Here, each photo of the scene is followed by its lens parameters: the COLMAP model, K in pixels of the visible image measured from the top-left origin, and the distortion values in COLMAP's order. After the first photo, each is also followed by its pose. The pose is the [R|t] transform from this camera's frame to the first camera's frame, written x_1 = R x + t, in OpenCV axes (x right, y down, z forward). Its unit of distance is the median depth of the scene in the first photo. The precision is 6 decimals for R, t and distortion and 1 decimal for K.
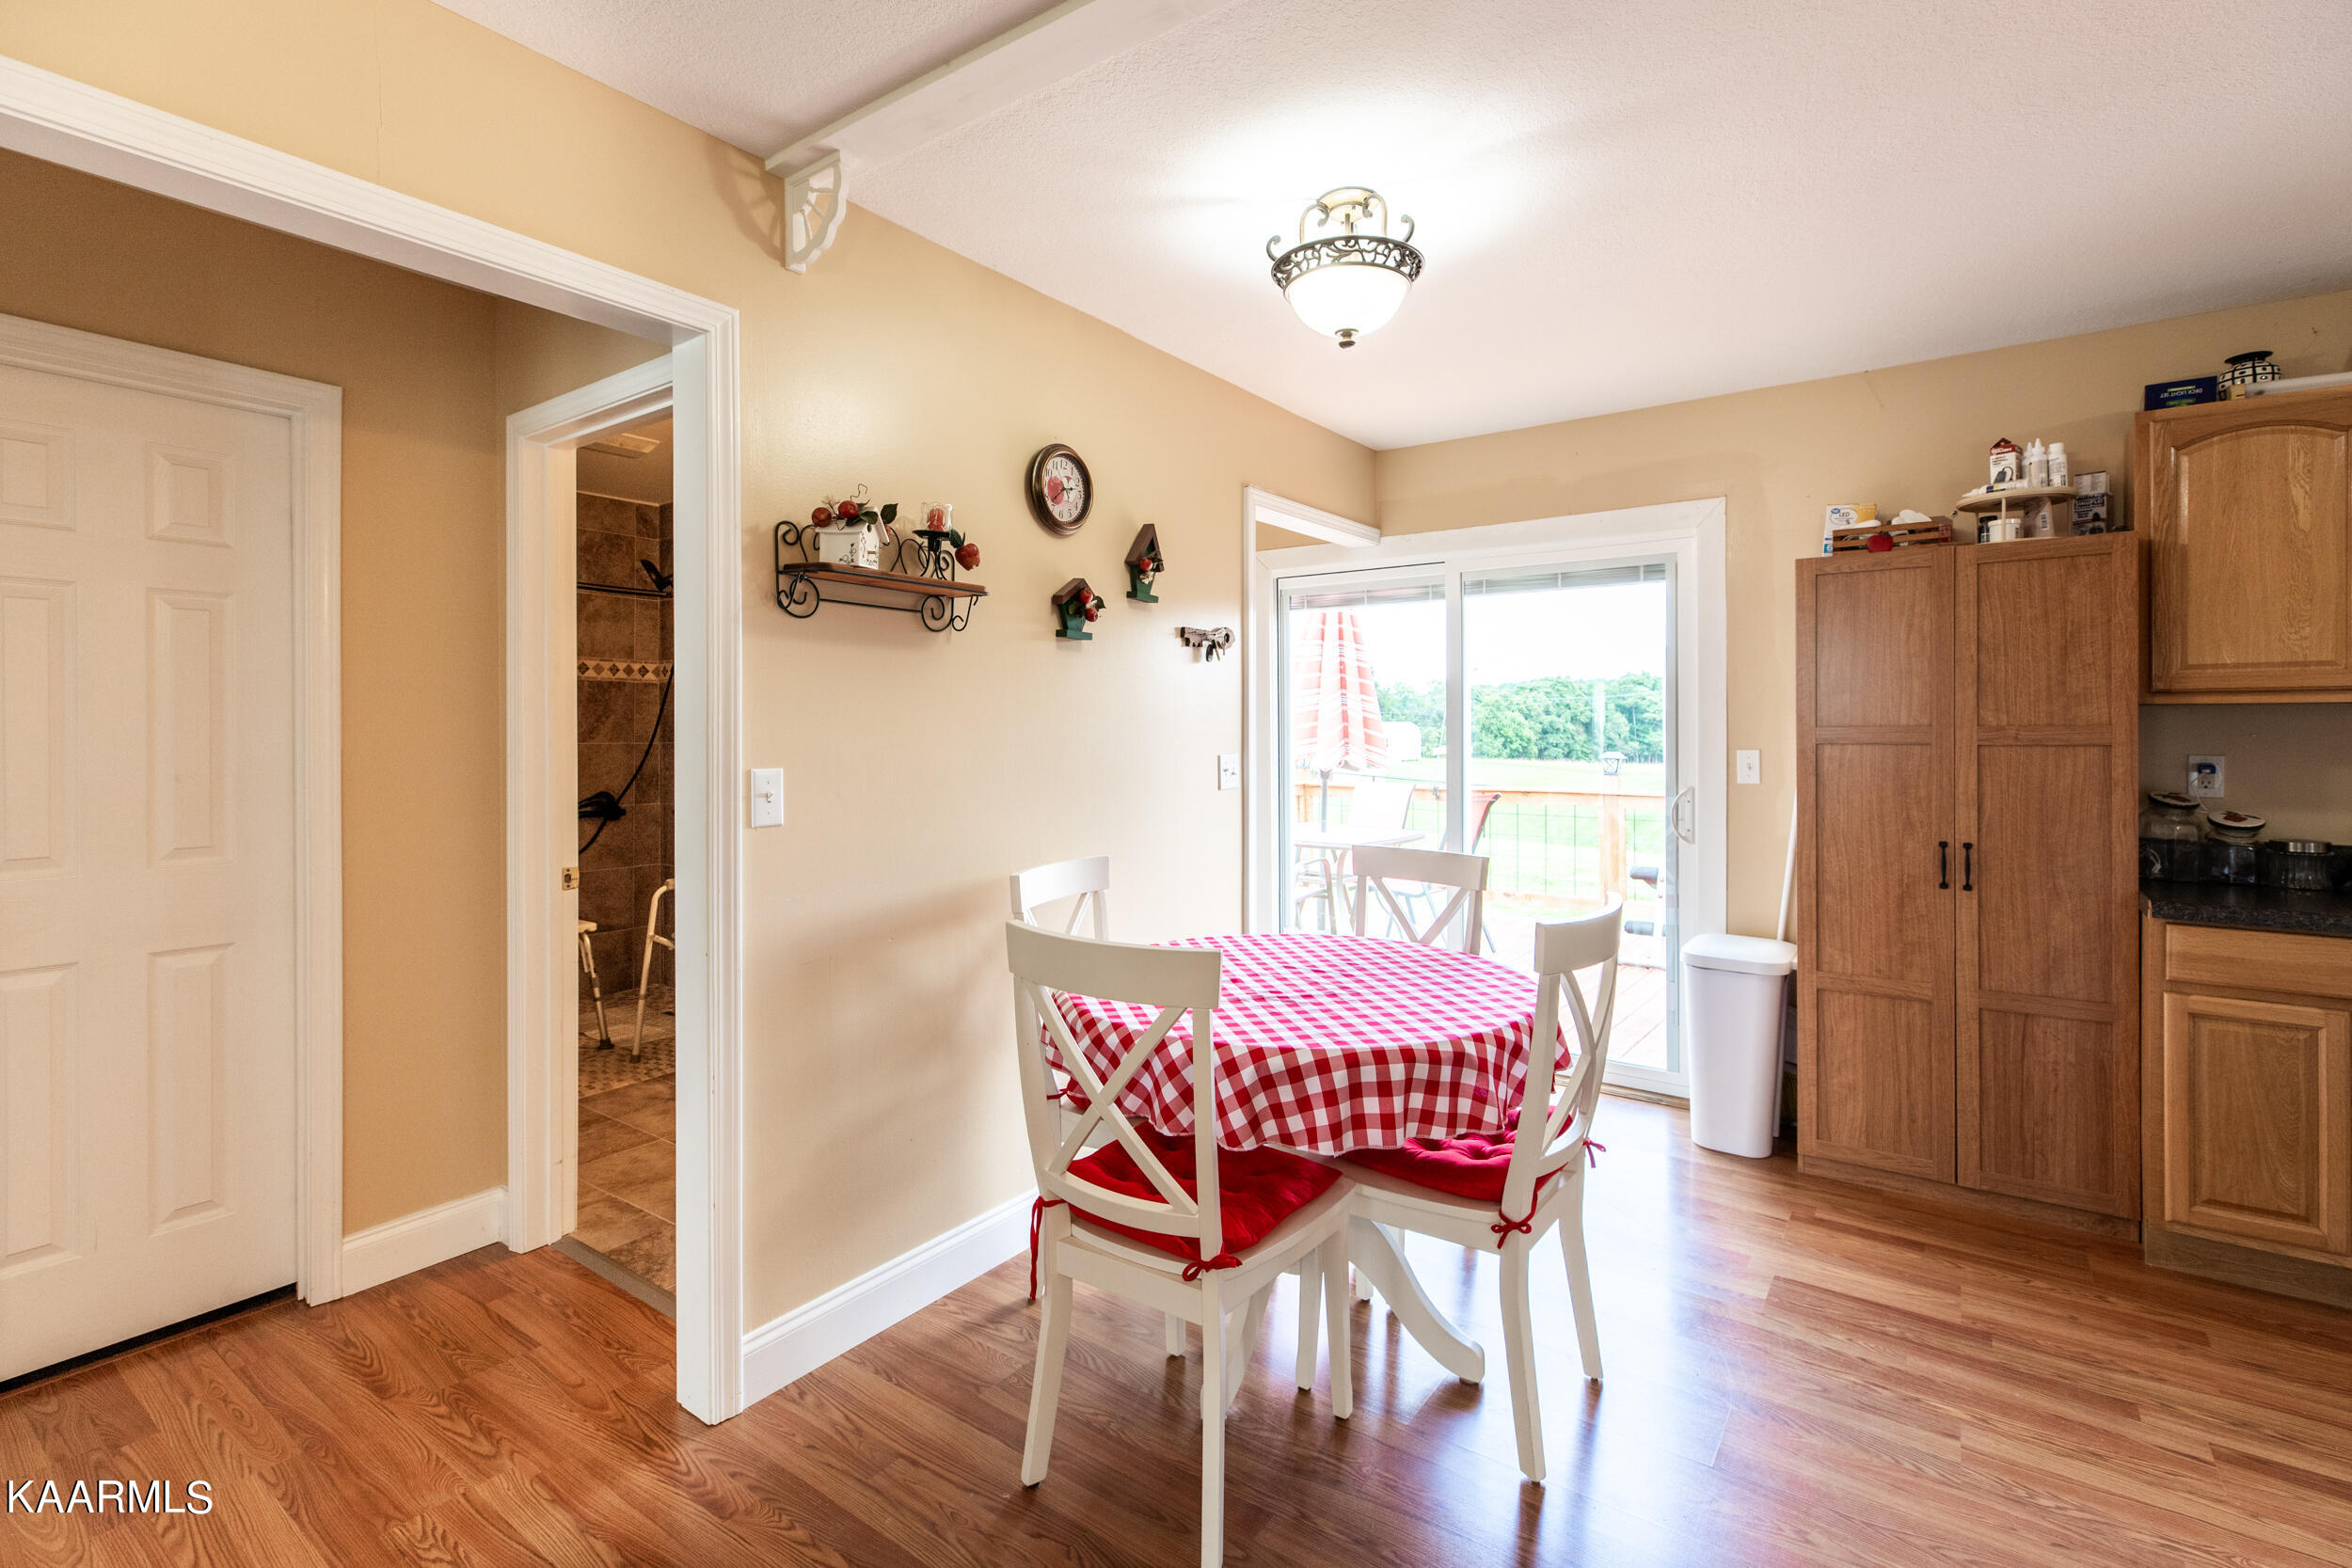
lens RADIAL K [[1076.4, 0, 1185.9], [0, 1076.4, 731.8], [0, 0, 1]] dist [0.009163, -0.001068]
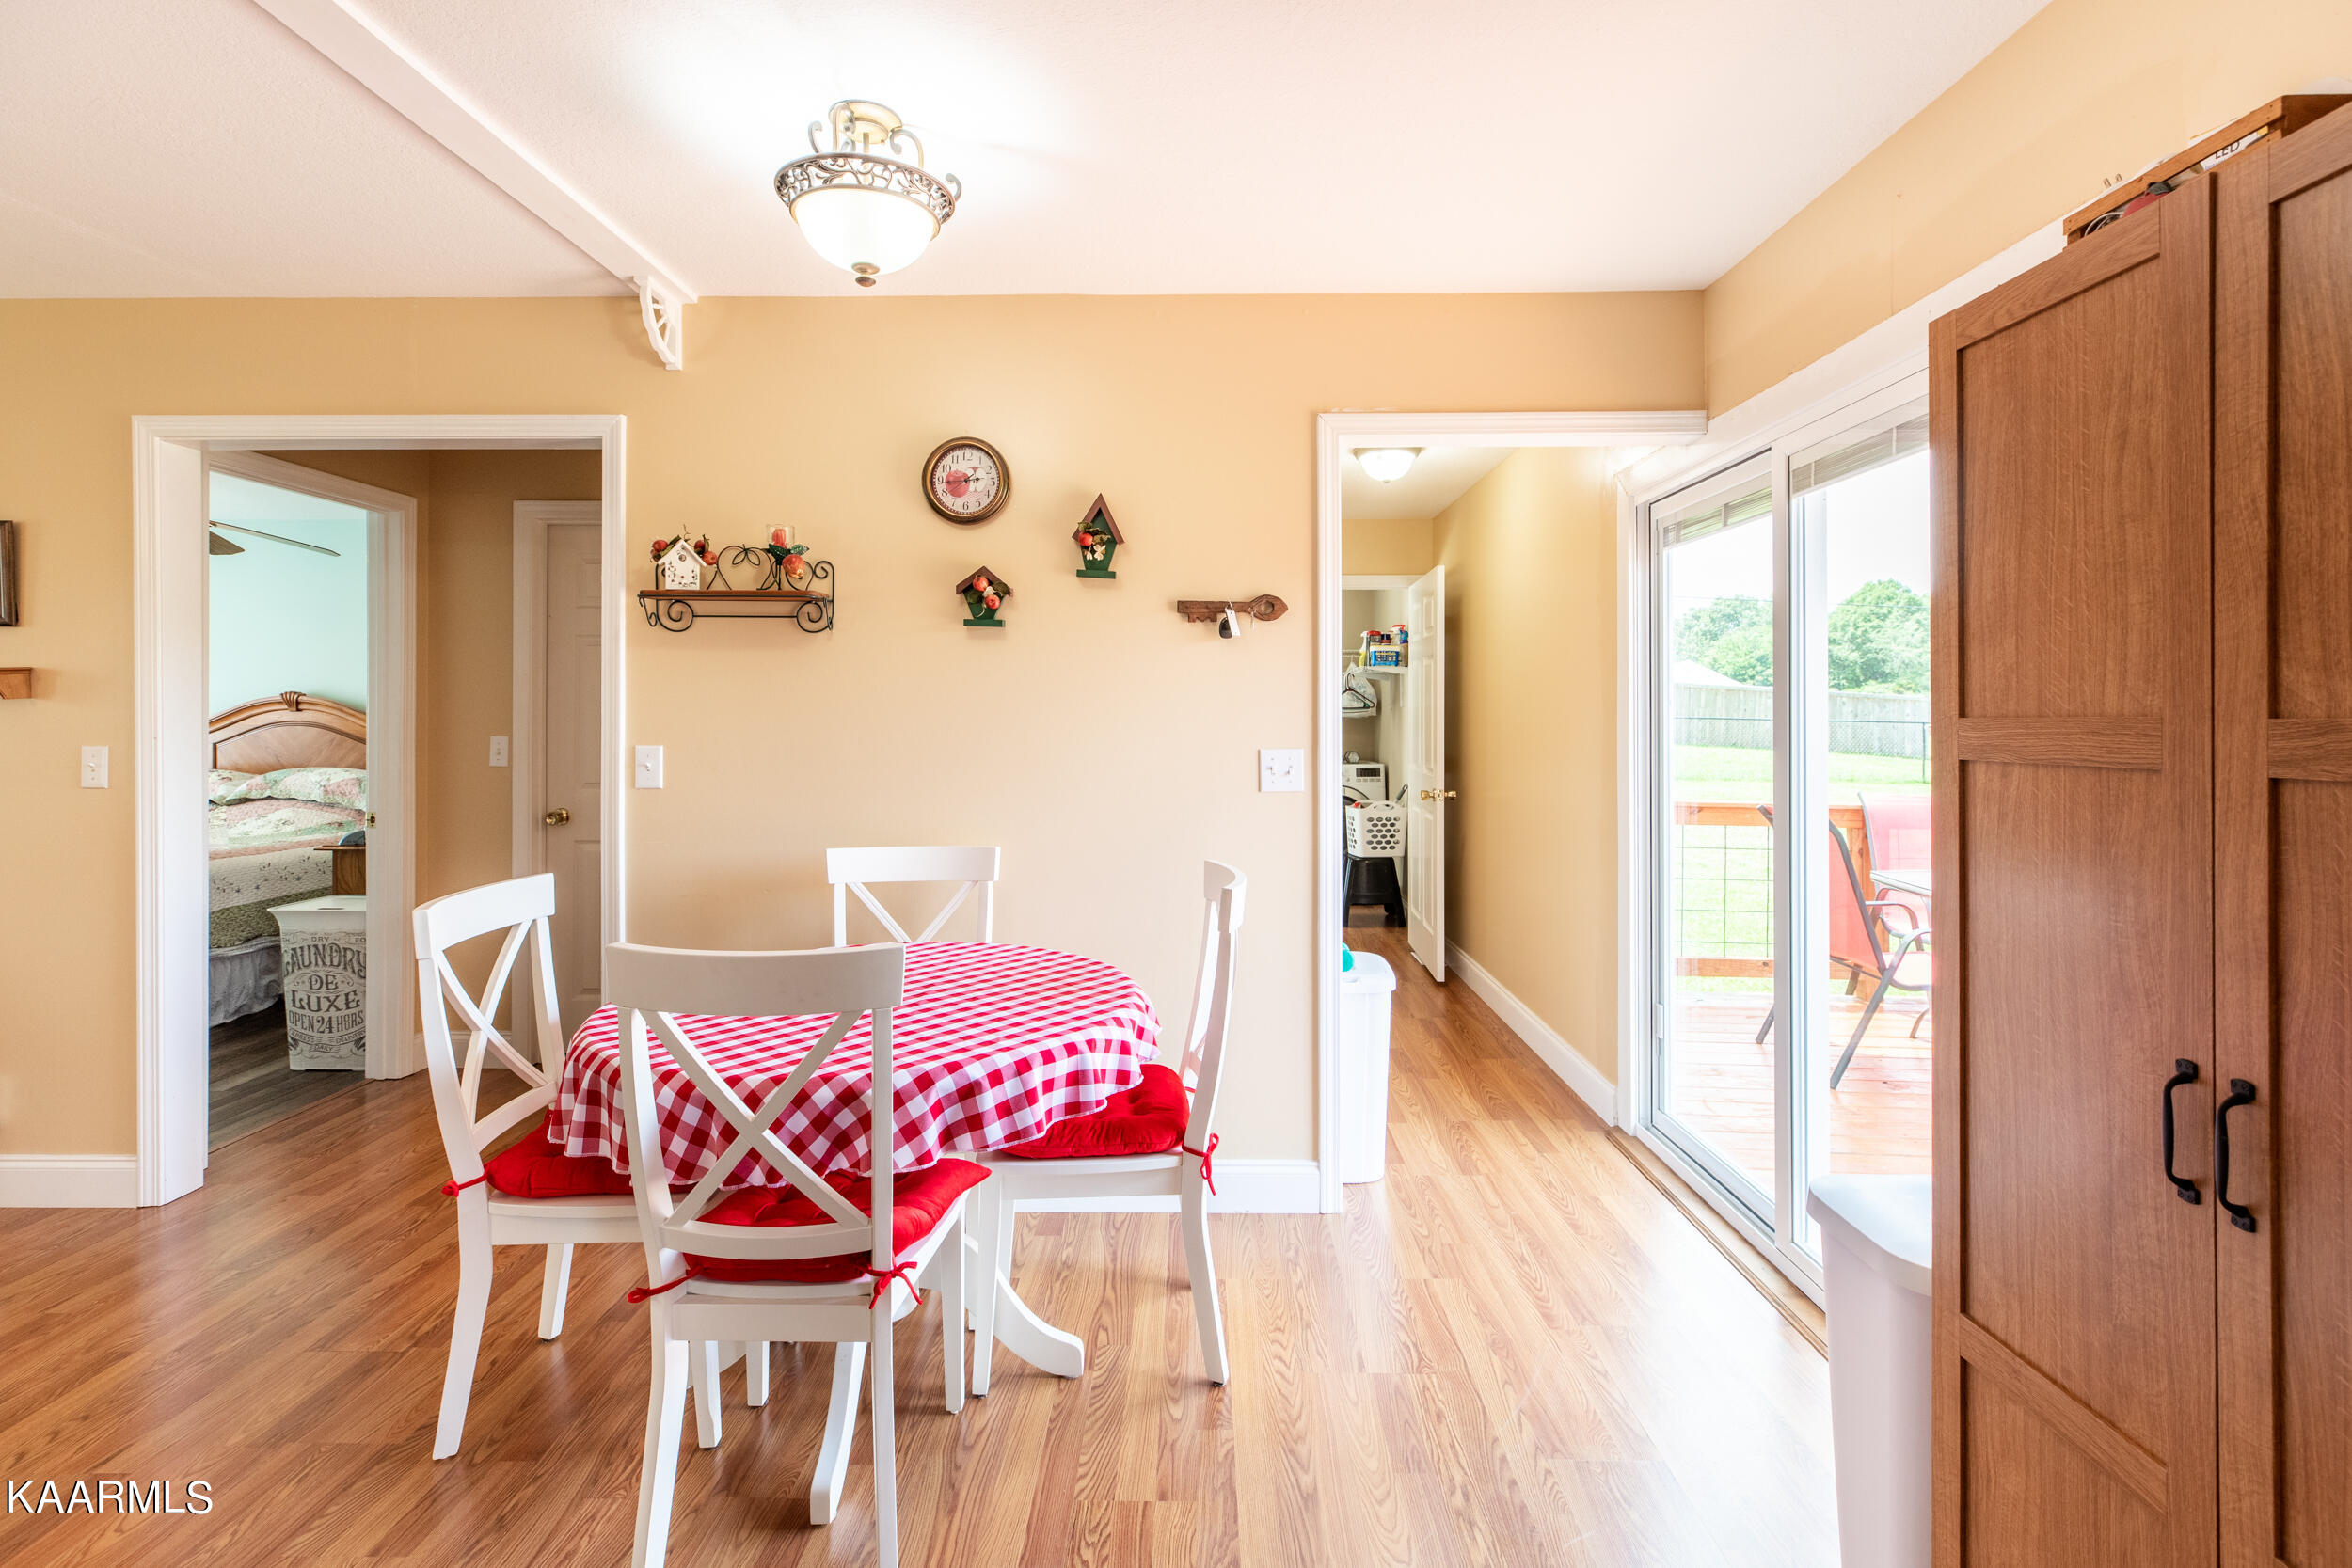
lens RADIAL K [[1076.4, 0, 1181.0], [0, 1076.4, 723.5], [0, 0, 1]] dist [0.009163, -0.001068]
pose [[0.577353, 0.008559, -0.816450, 0.979305], [-0.006114, 0.999962, 0.006159, -0.004545], [0.816472, 0.001436, 0.577384, 0.677467]]
